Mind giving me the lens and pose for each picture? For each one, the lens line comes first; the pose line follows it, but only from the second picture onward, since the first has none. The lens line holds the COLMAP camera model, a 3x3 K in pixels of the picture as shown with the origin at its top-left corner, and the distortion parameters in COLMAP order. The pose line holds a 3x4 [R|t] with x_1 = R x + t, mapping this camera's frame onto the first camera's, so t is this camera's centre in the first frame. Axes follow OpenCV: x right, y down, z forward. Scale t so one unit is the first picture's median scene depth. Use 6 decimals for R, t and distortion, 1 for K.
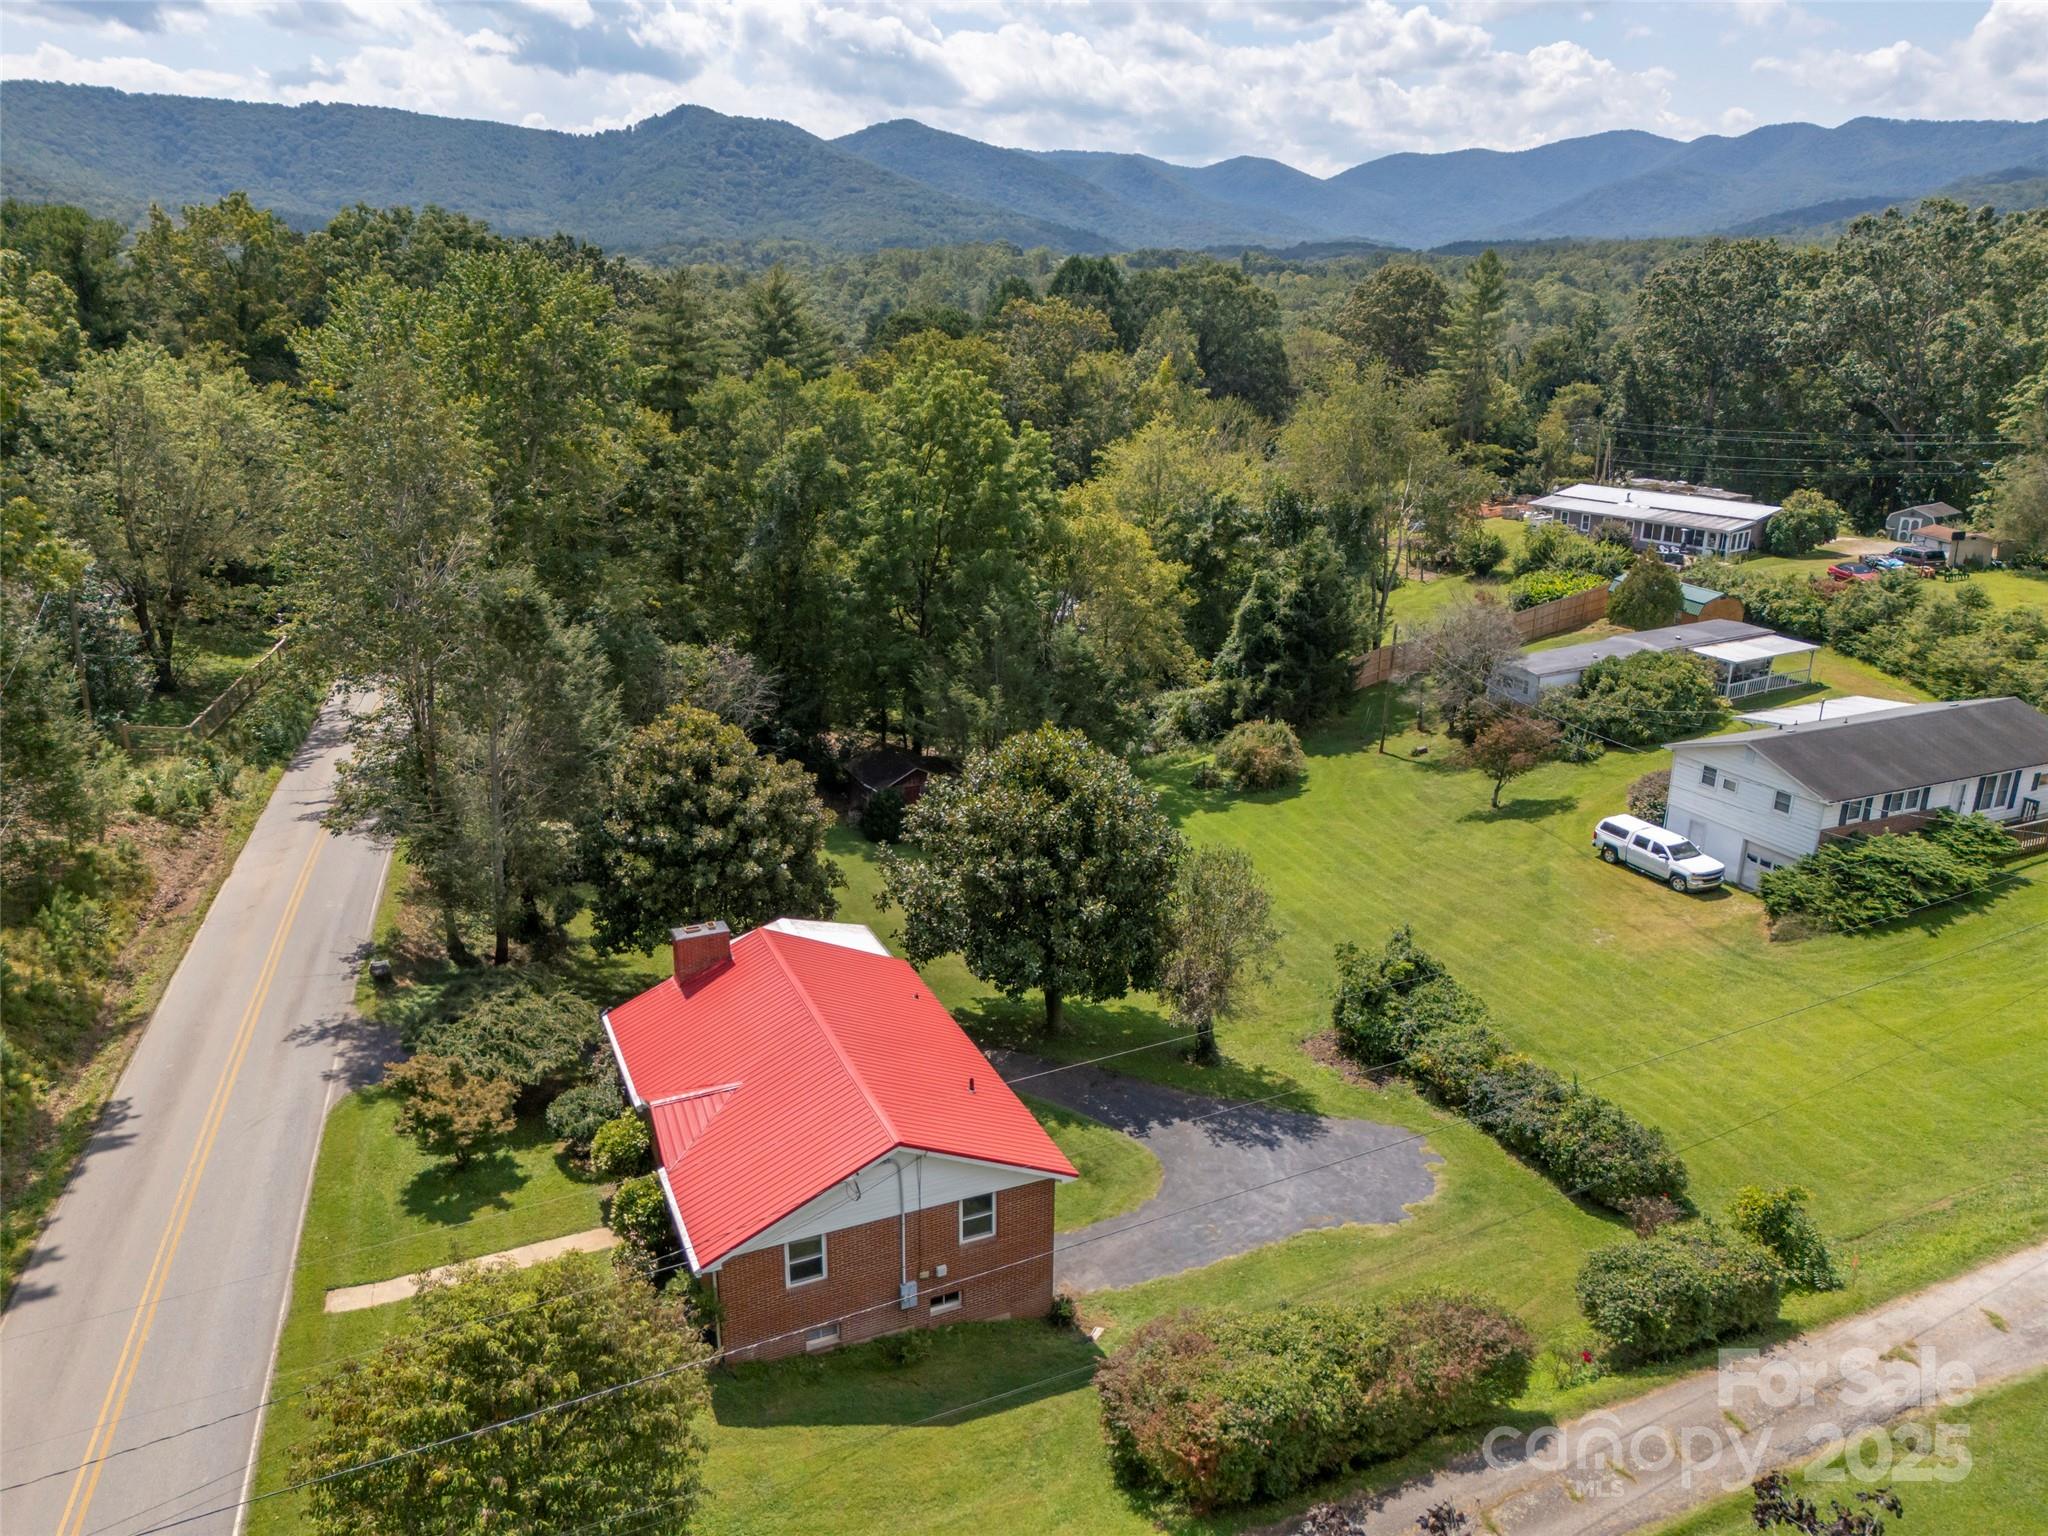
lens RADIAL K [[1399.4, 0, 1011.9], [0, 1399.4, 780.0], [0, 0, 1]] dist [0.084101, -0.052006]
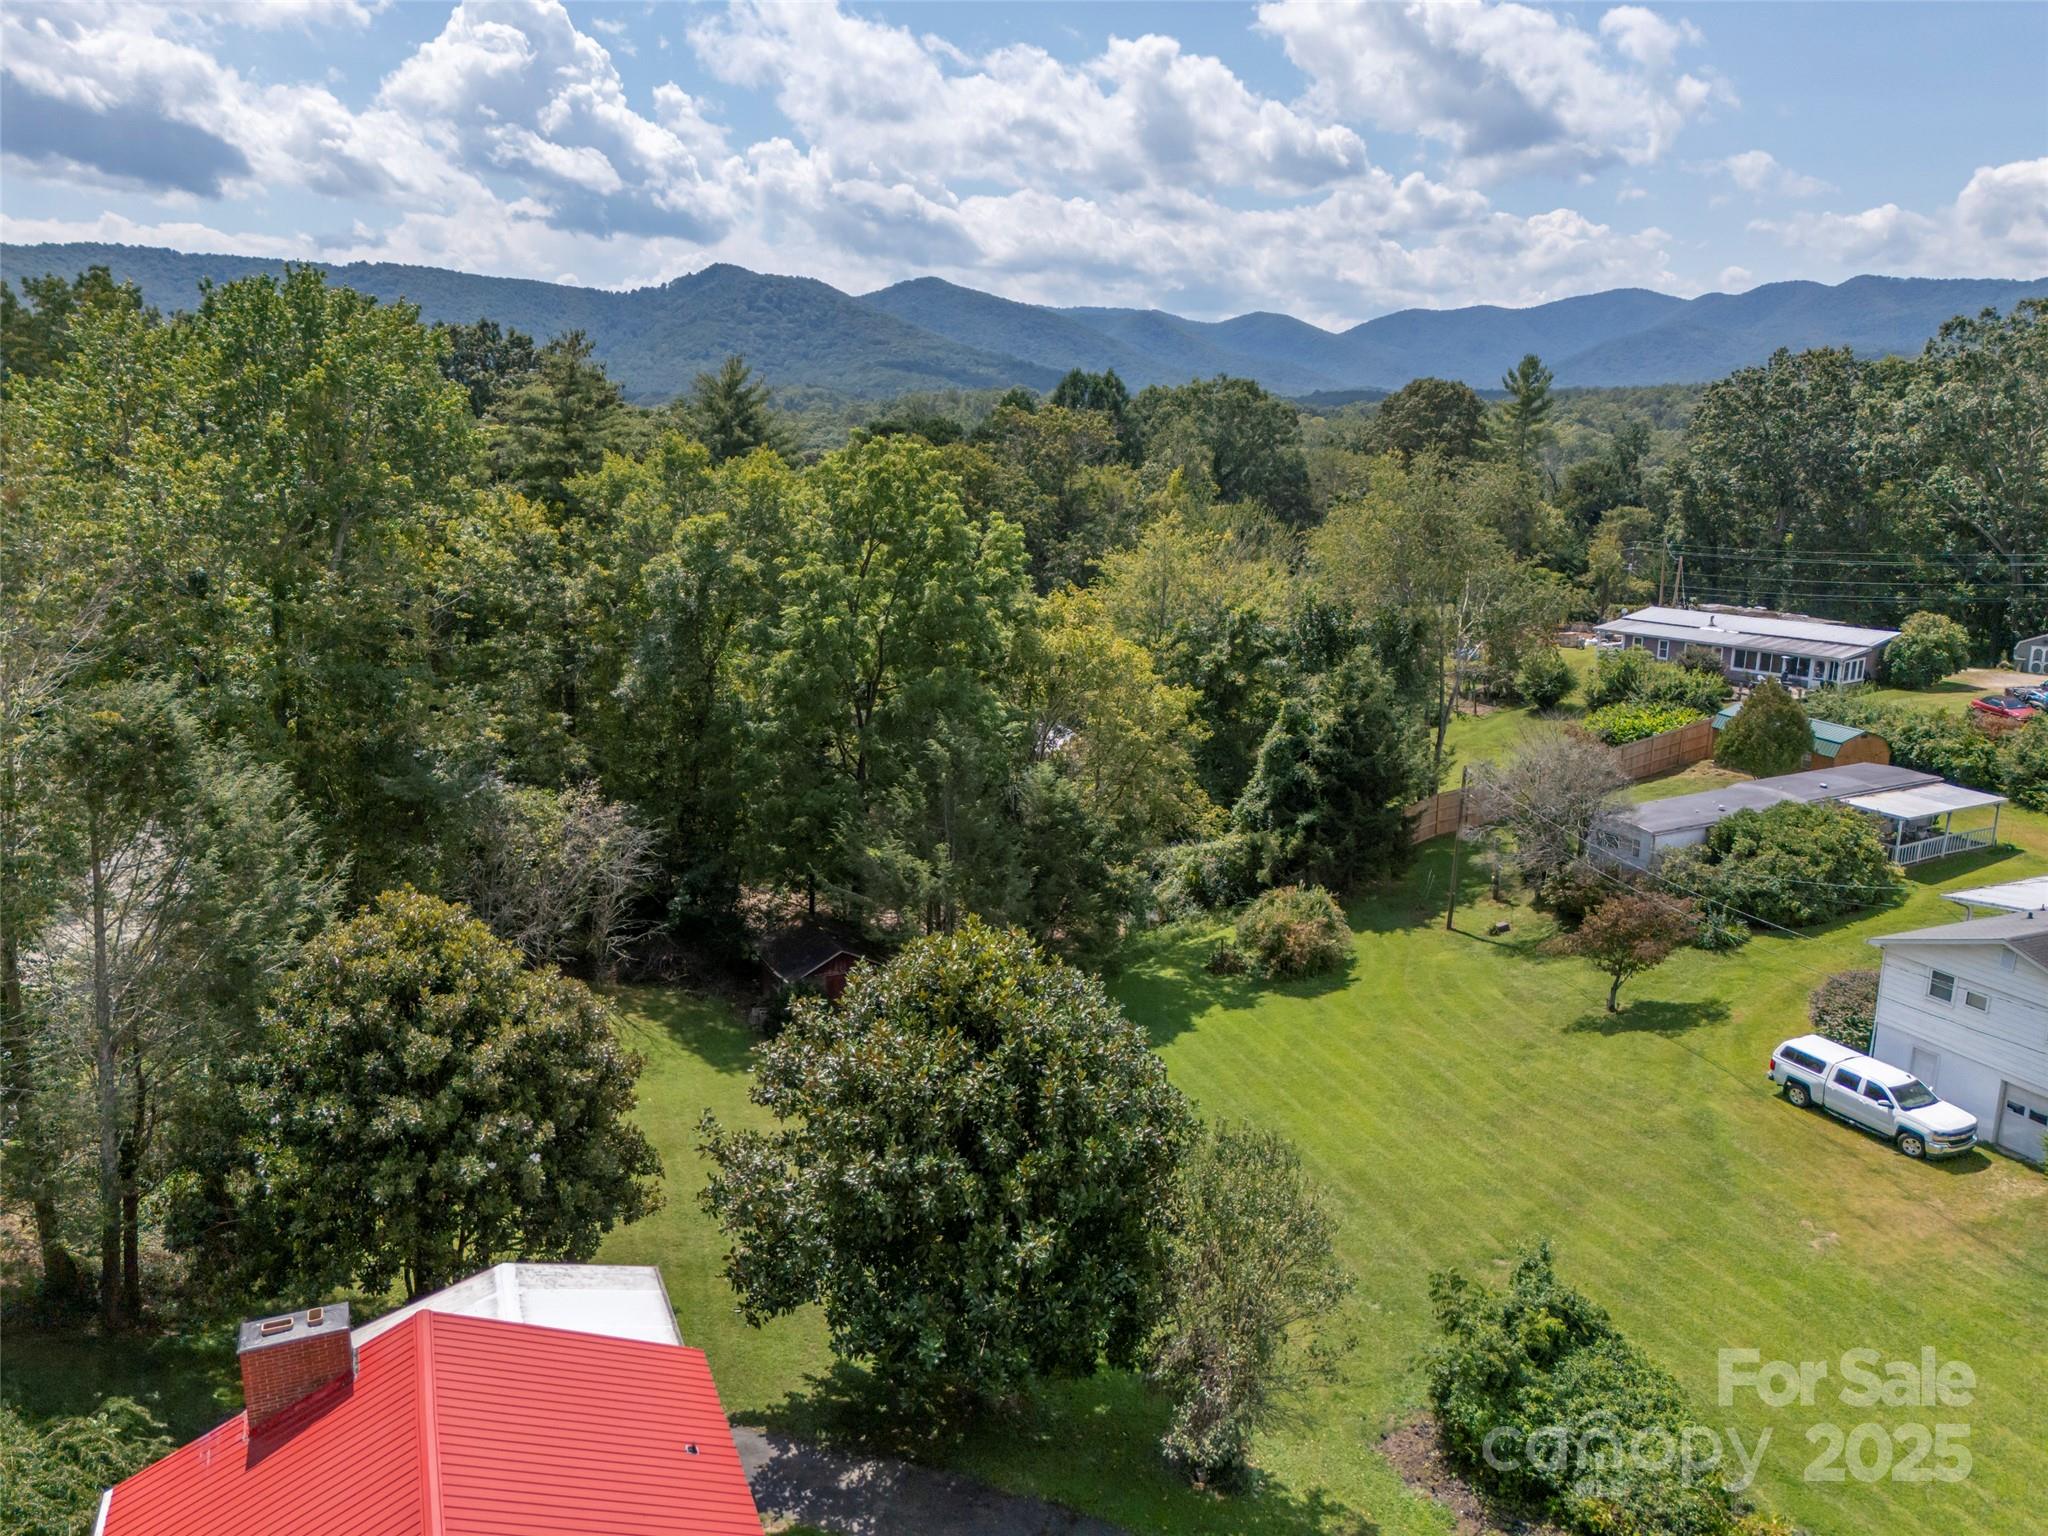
lens RADIAL K [[1399.4, 0, 1011.9], [0, 1399.4, 780.0], [0, 0, 1]] dist [0.084101, -0.052006]
pose [[0.999881, 0.003855, -0.014942, 0.030427], [-0.005271, 0.995371, -0.095958, -0.024885], [0.014503, 0.096025, 0.995273, 0.204614]]
